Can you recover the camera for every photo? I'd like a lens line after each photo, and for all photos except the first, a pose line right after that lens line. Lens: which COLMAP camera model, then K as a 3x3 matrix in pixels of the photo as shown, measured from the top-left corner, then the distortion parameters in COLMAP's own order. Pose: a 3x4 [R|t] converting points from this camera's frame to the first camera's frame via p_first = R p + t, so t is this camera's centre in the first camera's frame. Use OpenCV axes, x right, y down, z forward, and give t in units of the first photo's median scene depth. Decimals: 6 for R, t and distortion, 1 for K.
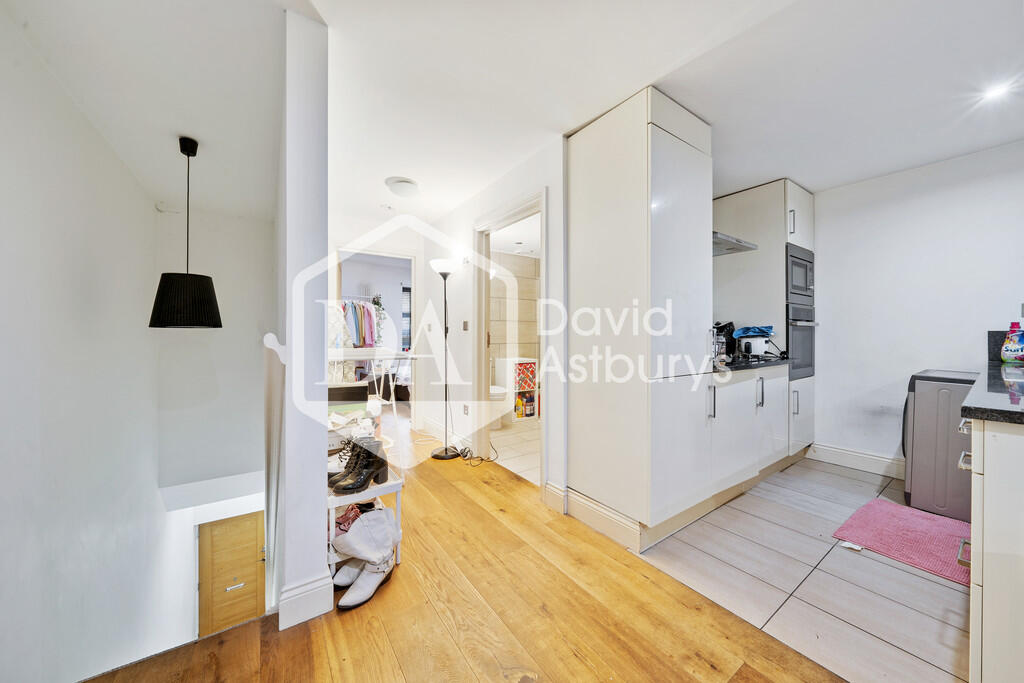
lens RADIAL K [[356.8, 0, 511.9], [0, 356.8, 335.9], [0, 0, 1]] dist [-0.001421, -0.000109]
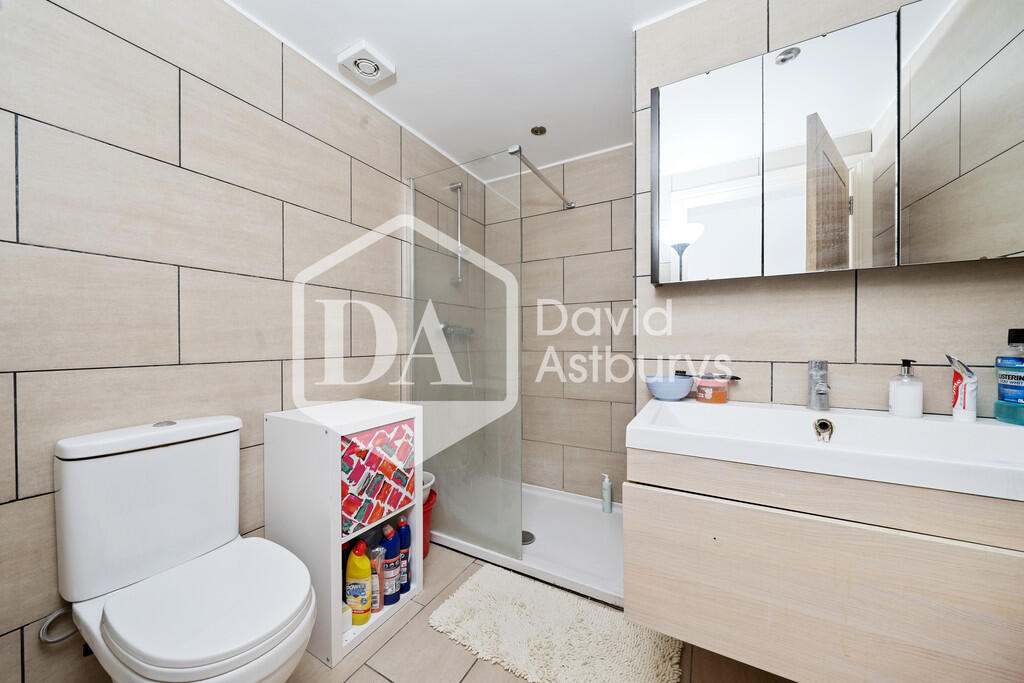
lens RADIAL K [[356.8, 0, 511.1], [0, 356.8, 343.2], [0, 0, 1]] dist [-0.001421, -0.000109]
pose [[0.898471, -0.006289, 0.438987, 0.005200], [0.005517, 0.999980, 0.003033, 0.008188], [-0.438998, -0.000303, 0.898488, 0.688039]]
